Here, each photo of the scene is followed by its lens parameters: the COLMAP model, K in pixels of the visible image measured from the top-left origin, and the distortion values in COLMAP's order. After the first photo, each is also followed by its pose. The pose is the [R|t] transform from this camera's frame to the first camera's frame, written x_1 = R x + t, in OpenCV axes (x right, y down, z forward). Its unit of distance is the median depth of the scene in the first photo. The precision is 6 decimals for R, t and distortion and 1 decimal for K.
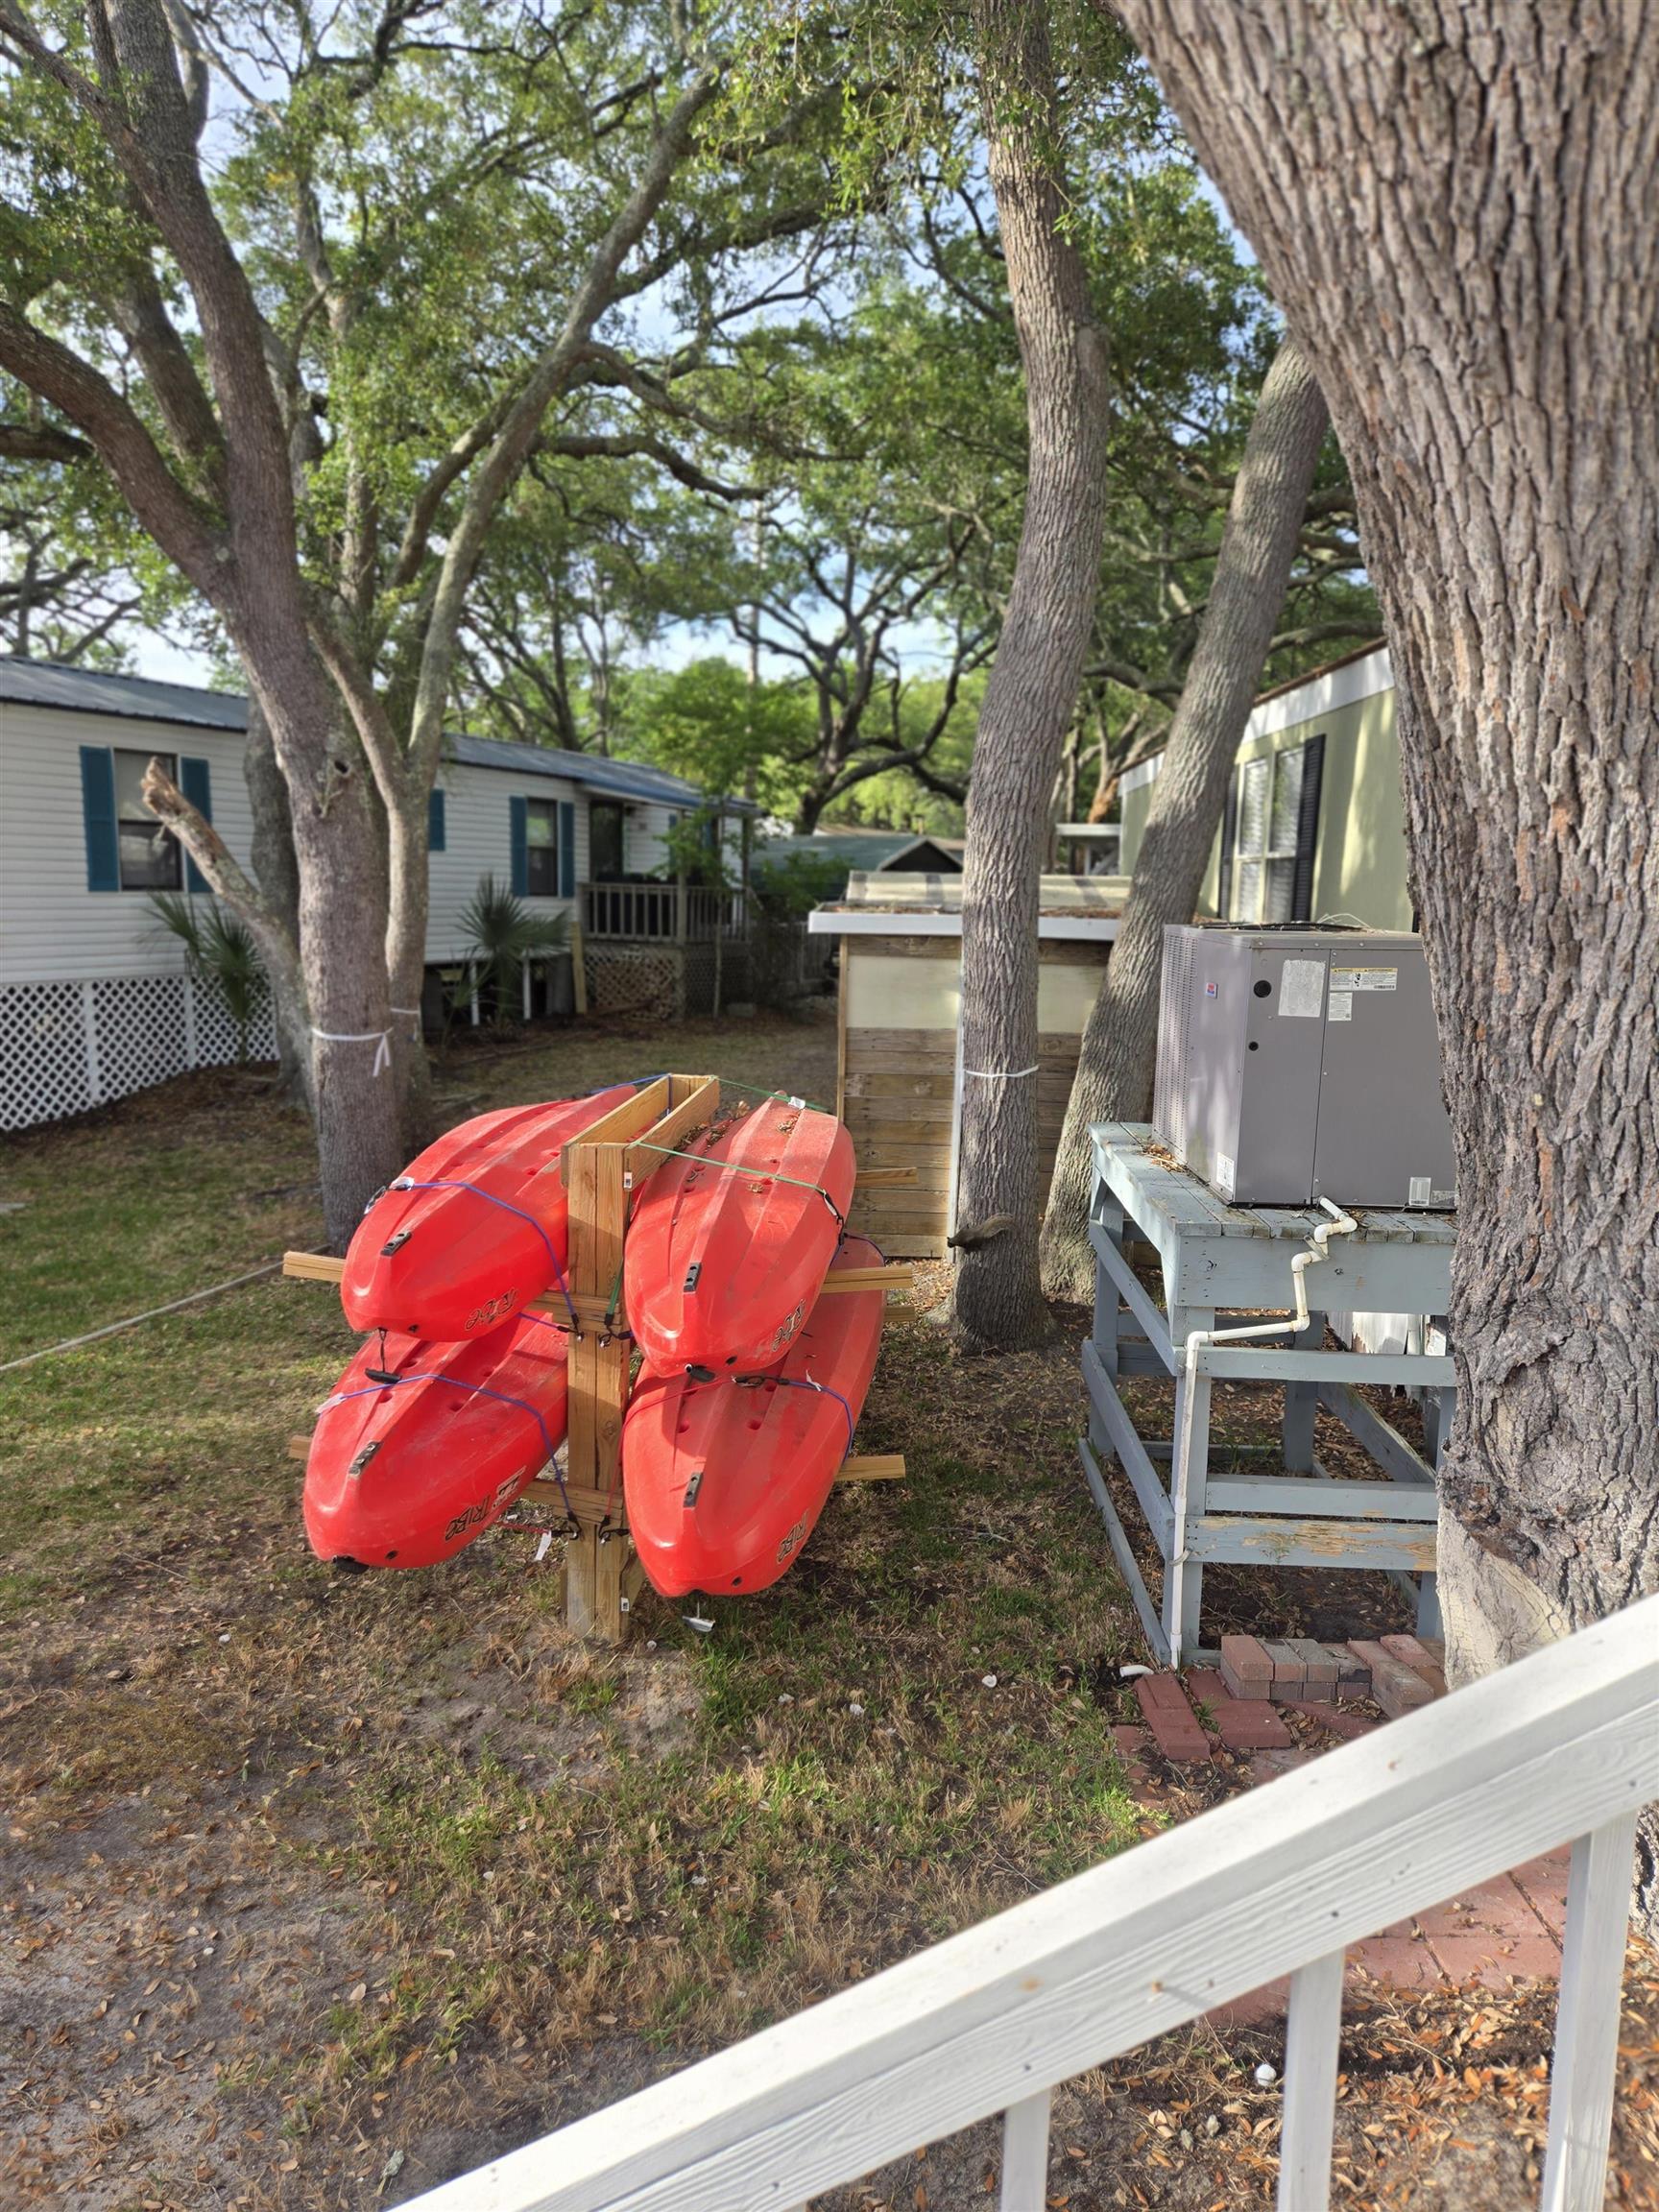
lens RADIAL K [[1499.7, 0, 829.5], [0, 1499.7, 1106.0], [0, 0, 1]] dist [0.038744, -0.000842]
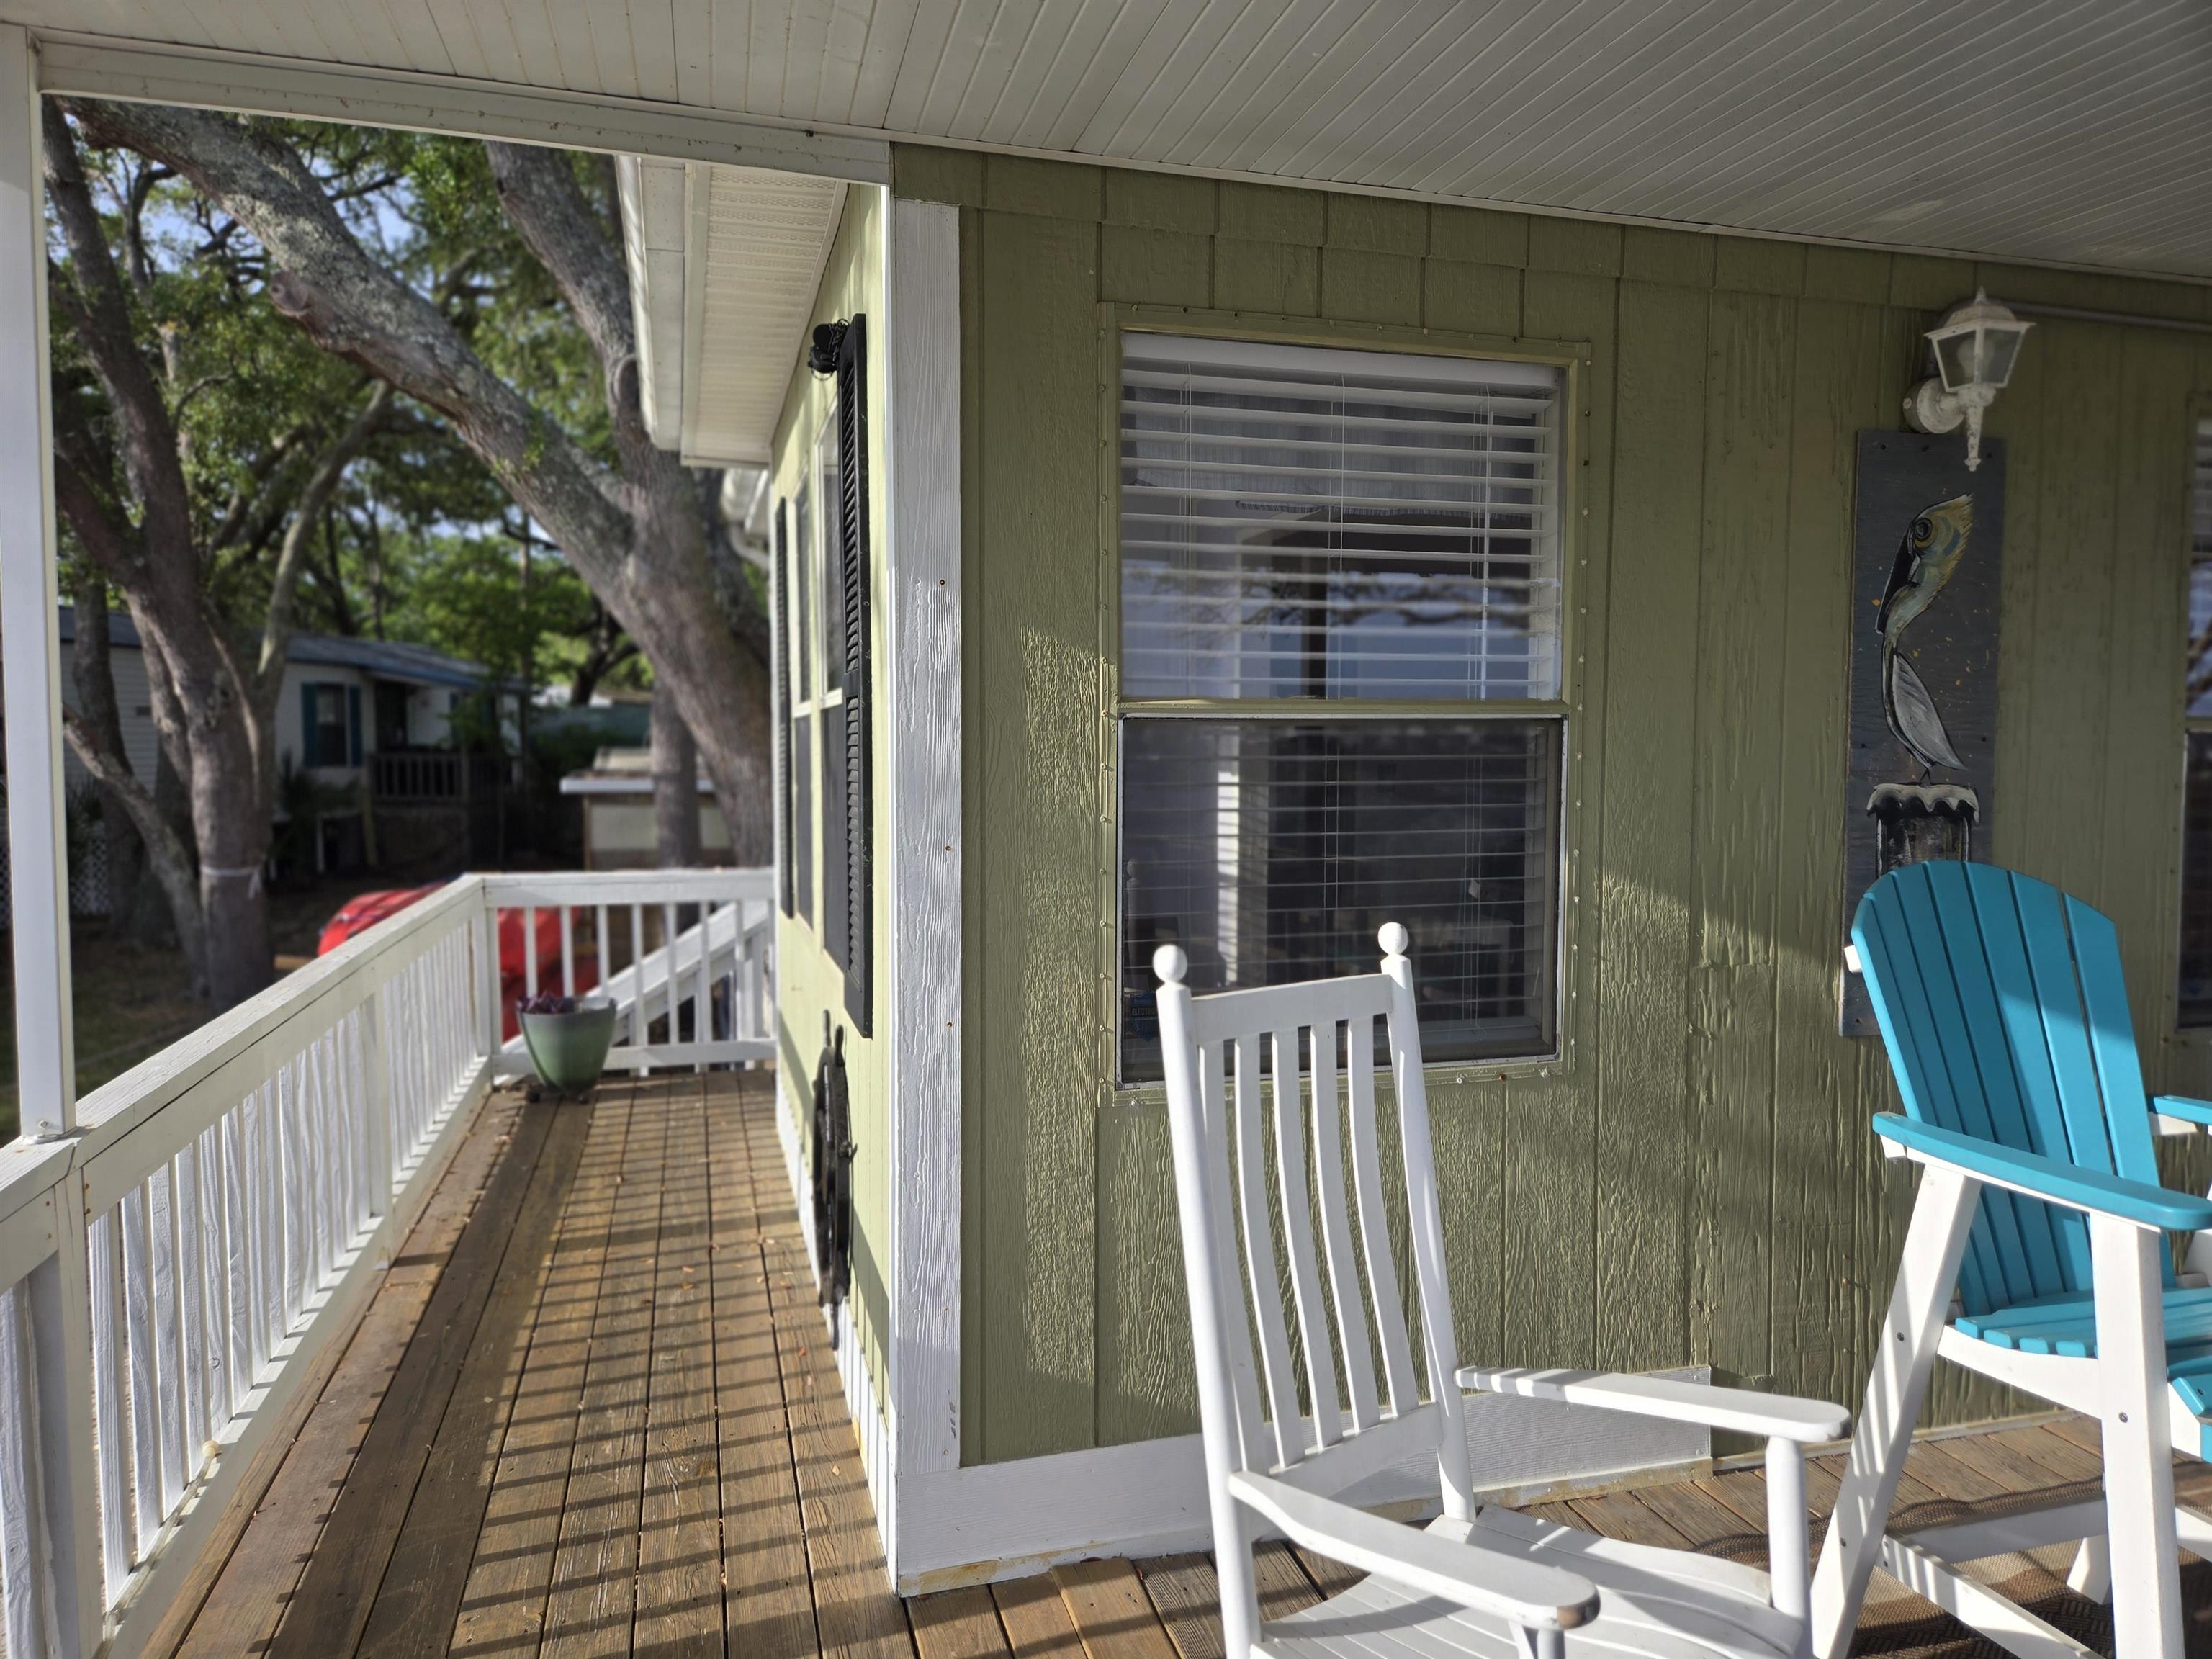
lens RADIAL K [[1499.7, 0, 1106.0], [0, 1499.7, 829.5], [0, 0, 1]] dist [0.038744, -0.000842]
pose [[0.952590, -0.038182, 0.301850, 0.021195], [0.063191, 0.995289, -0.073524, 0.031011], [-0.297621, 0.089113, 0.950516, -0.276262]]
